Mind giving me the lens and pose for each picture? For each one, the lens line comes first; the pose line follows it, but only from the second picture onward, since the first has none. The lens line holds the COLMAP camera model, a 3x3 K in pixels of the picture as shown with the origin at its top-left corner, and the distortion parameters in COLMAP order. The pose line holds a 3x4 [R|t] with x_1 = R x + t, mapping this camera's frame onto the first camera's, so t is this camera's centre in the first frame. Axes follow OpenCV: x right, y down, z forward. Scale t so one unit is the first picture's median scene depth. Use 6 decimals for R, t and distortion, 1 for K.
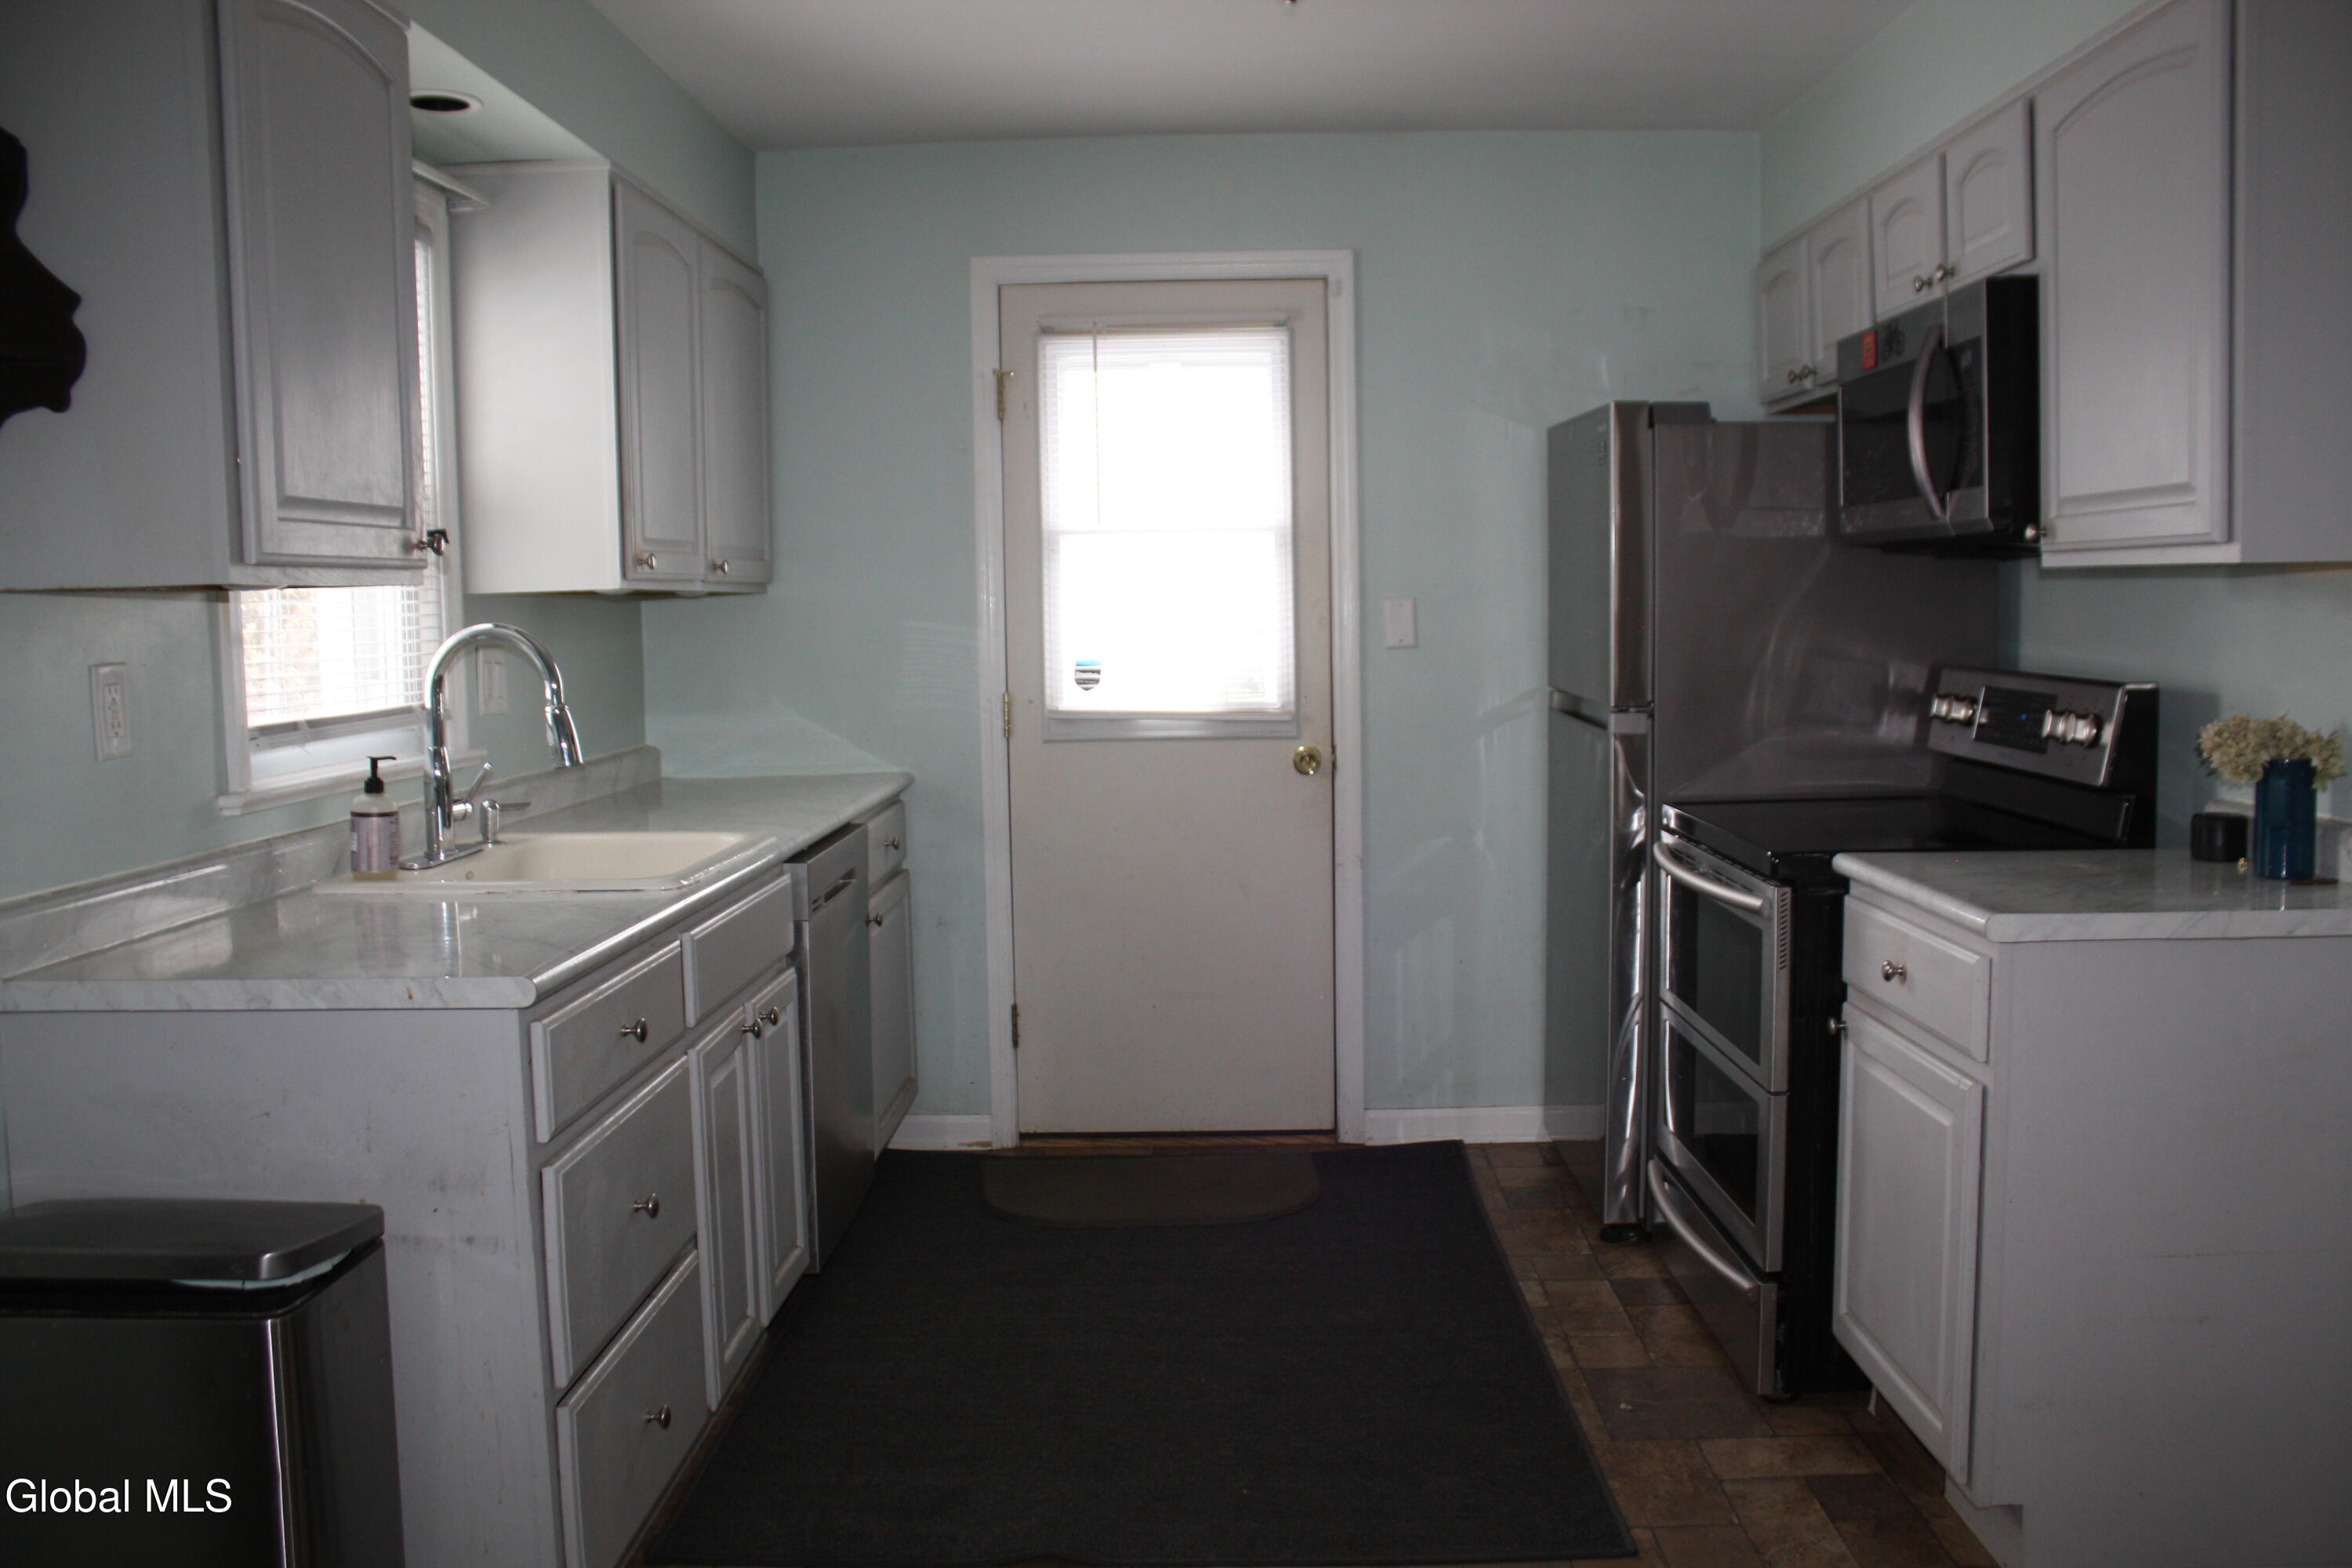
lens RADIAL K [[1961.4, 0, 1235.0], [0, 1961.4, 788.4], [0, 0, 1]] dist [-0.165537, 0.138083]
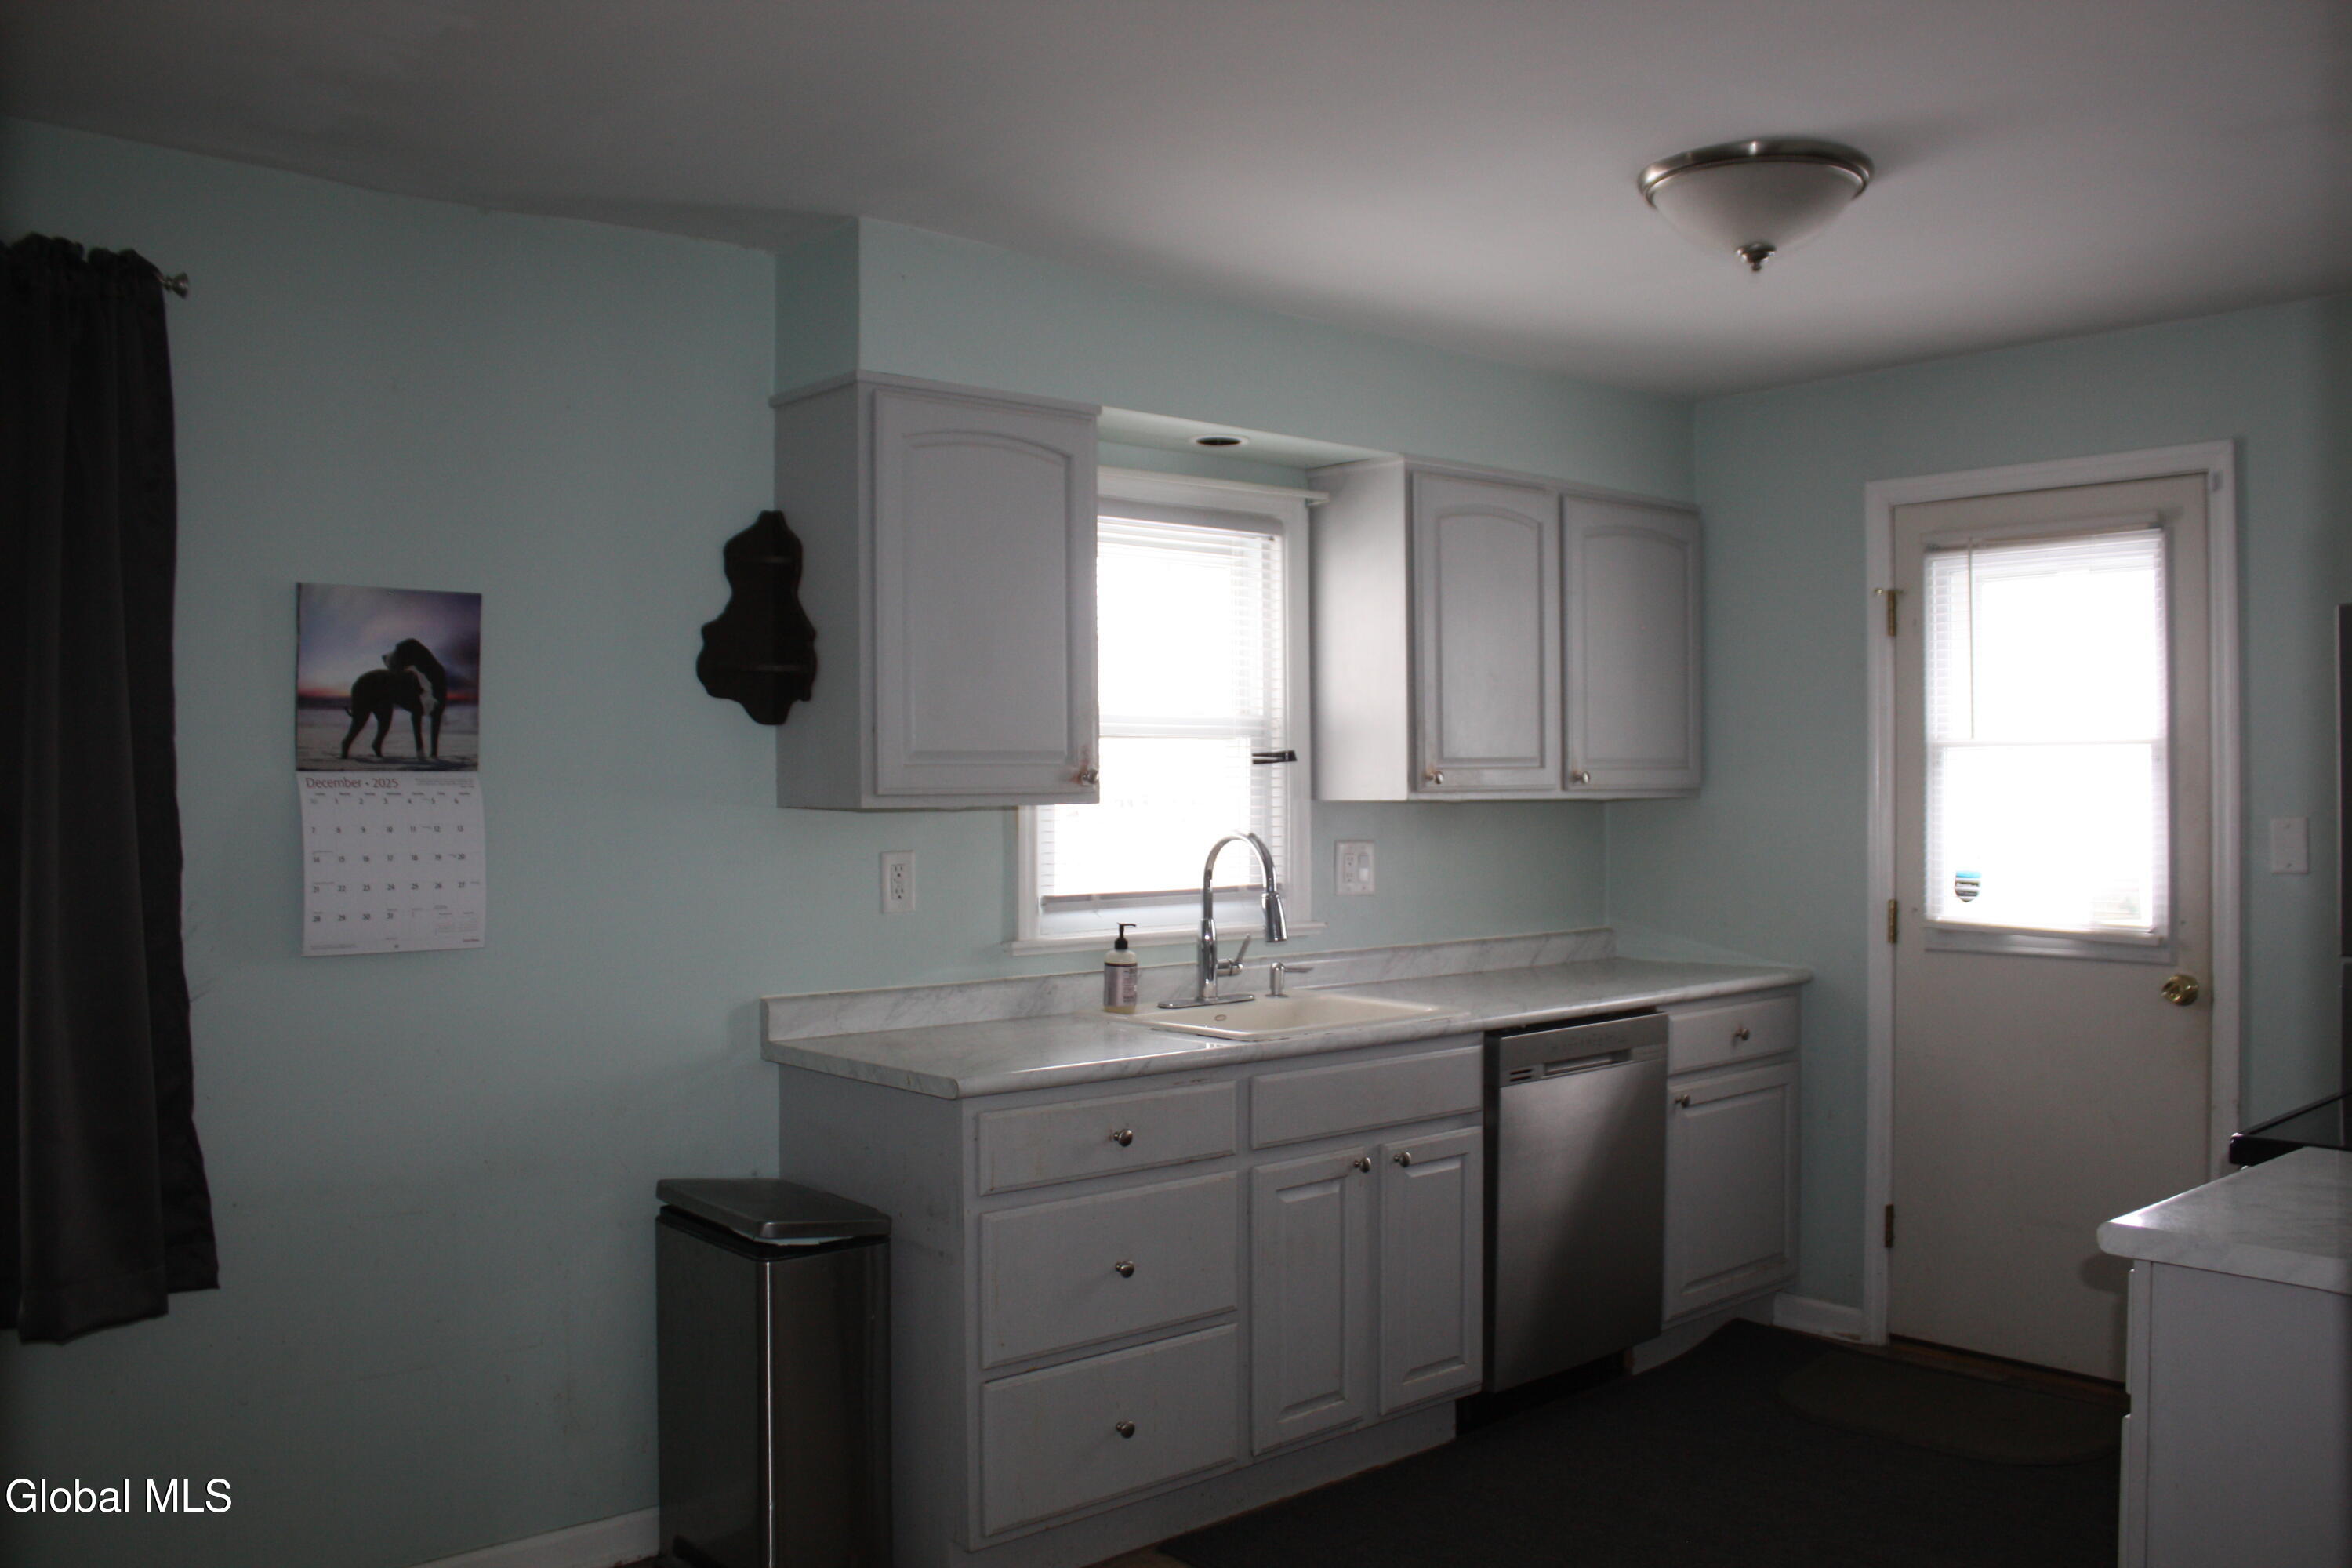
lens RADIAL K [[1961.4, 0, 1235.0], [0, 1961.4, 788.4], [0, 0, 1]] dist [-0.165537, 0.138083]
pose [[0.669566, 0.014873, -0.742603, 0.466186], [-0.076495, 0.995864, -0.049026, -0.036090], [0.738803, 0.089632, 0.667935, 0.072372]]
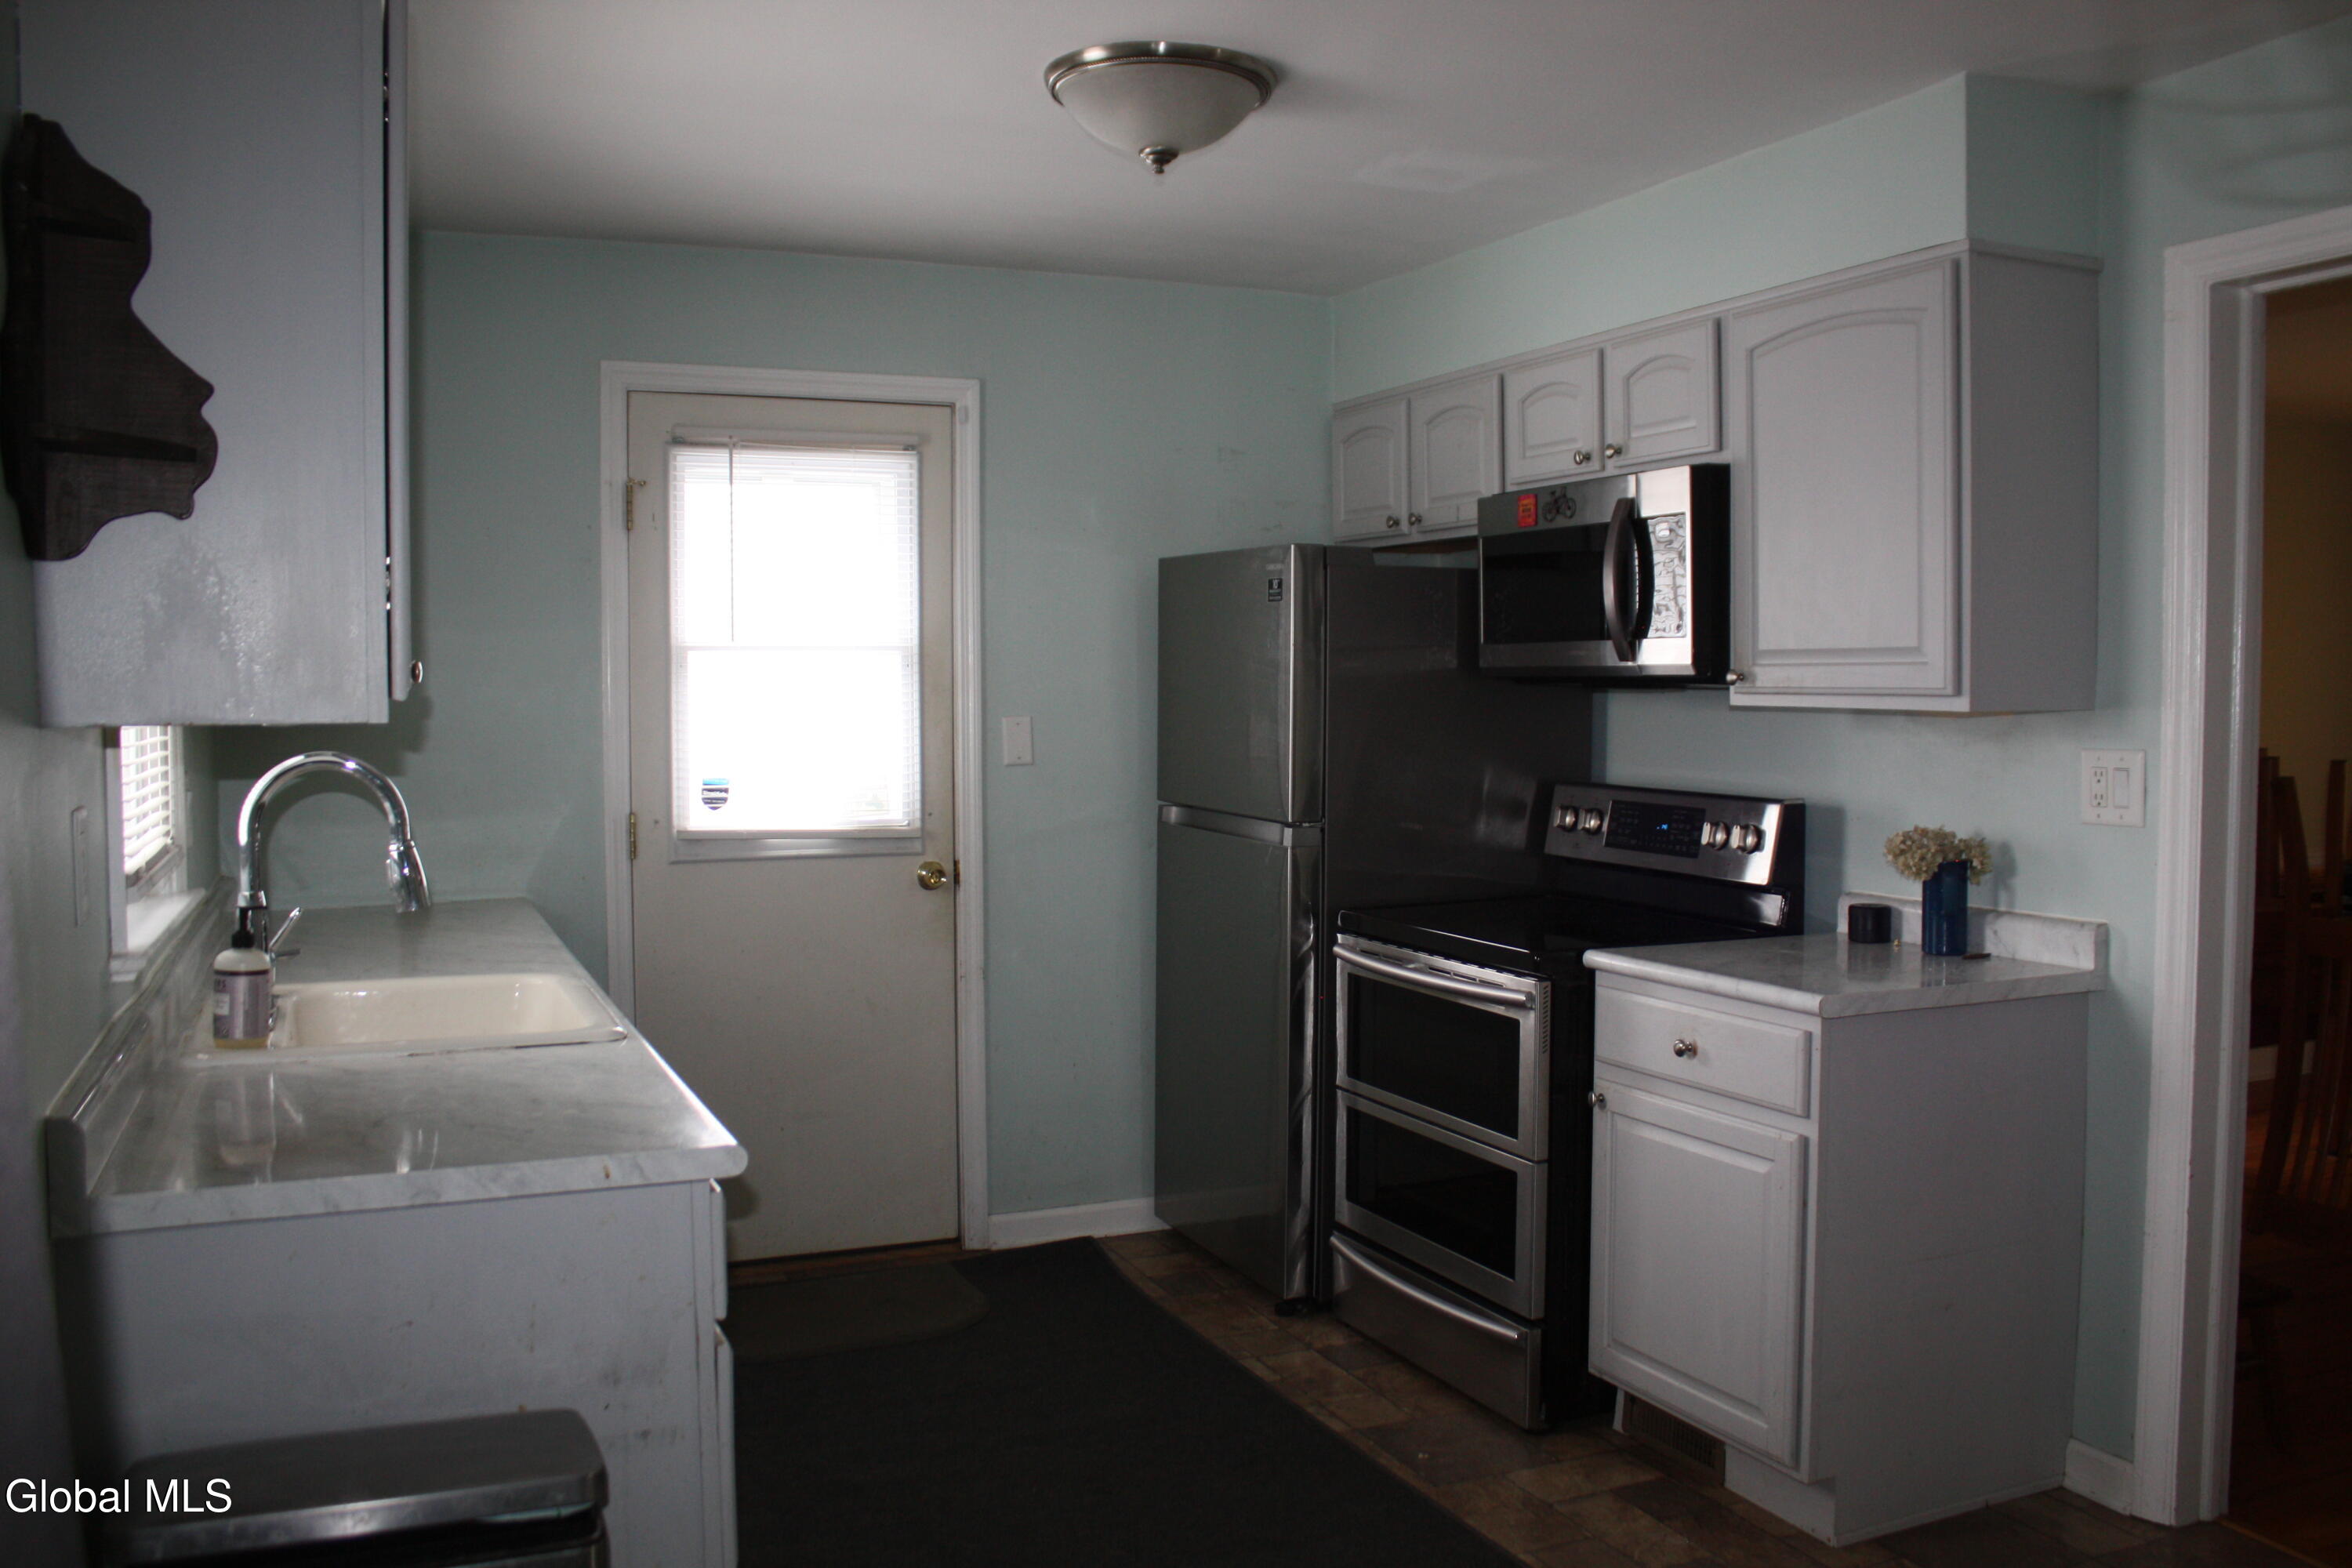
lens RADIAL K [[1961.4, 0, 1235.0], [0, 1961.4, 788.4], [0, 0, 1]] dist [-0.165537, 0.138083]
pose [[0.908514, -0.007213, 0.417791, -0.282446], [0.026864, 0.998791, -0.041174, -0.015890], [-0.416989, 0.048631, 0.907610, 0.014894]]
